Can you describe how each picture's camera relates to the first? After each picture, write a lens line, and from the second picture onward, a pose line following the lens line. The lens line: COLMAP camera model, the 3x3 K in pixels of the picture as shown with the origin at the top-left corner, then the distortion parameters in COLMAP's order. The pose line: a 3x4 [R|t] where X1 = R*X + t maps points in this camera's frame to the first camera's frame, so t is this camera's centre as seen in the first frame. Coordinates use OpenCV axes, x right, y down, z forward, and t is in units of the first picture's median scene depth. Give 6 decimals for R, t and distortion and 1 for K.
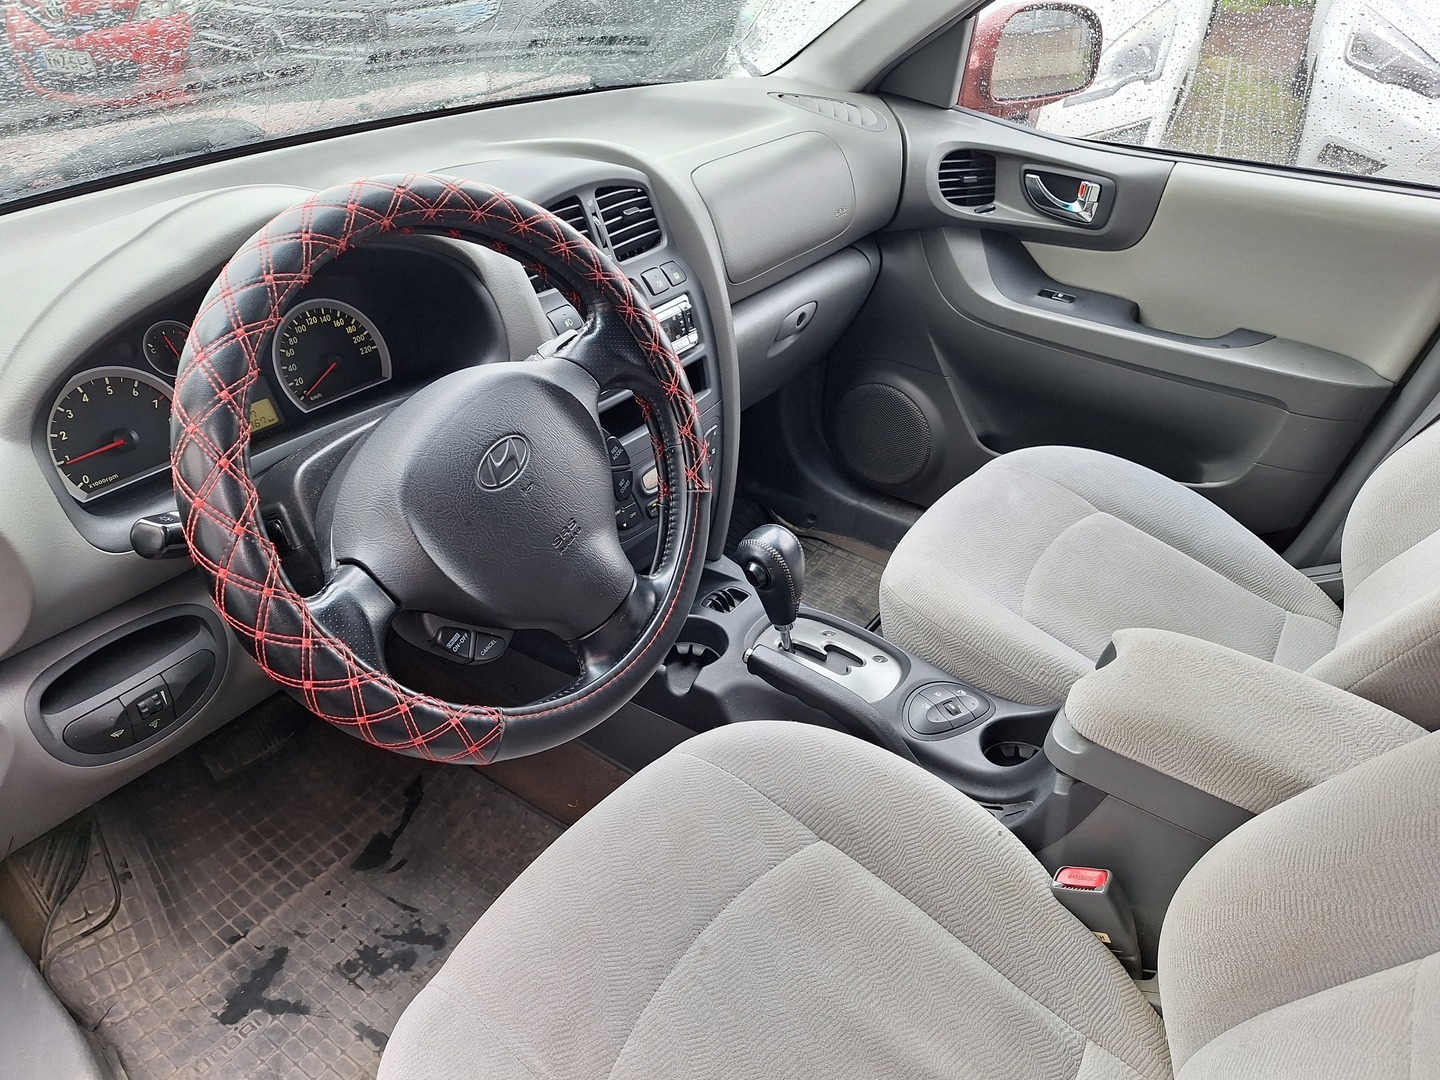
lens RADIAL K [[1035.9, 0, 726.9], [0, 1035.9, 531.3], [0, 0, 1]] dist [0.108154, -0.164201]
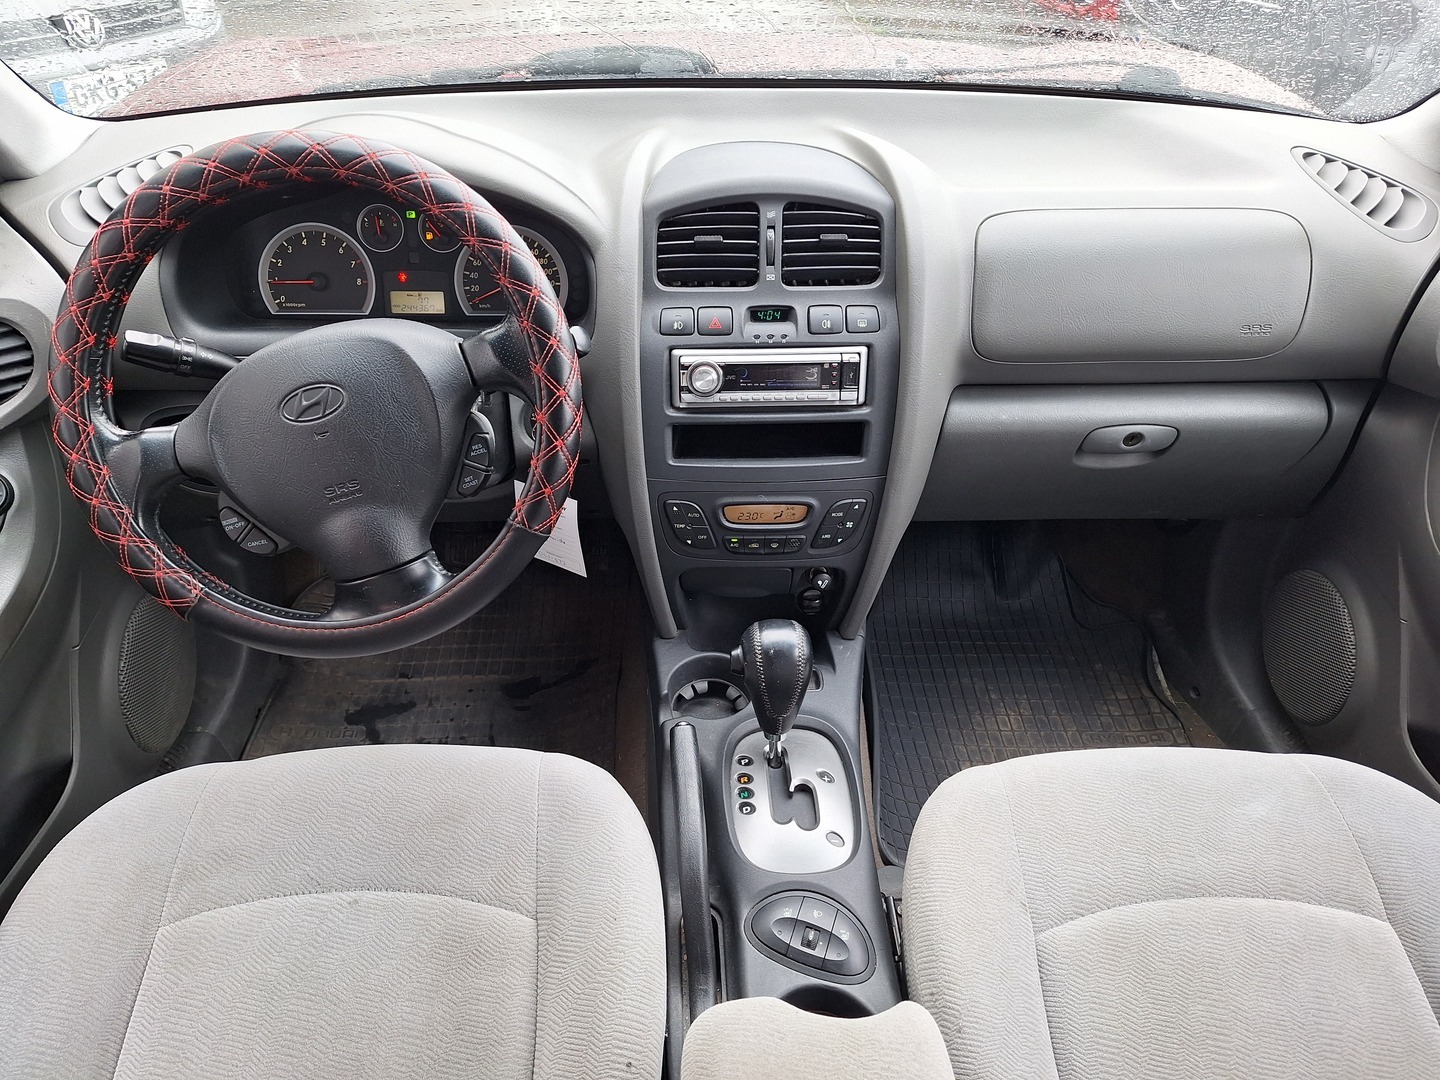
lens RADIAL K [[1035.9, 0, 726.9], [0, 1035.9, 531.3], [0, 0, 1]] dist [0.108154, -0.164201]
pose [[0.595422, 0.477699, -0.645969, 0.566617], [-0.428766, 0.868897, 0.247340, -0.281164], [0.679435, 0.129698, 0.722182, 0.347556]]
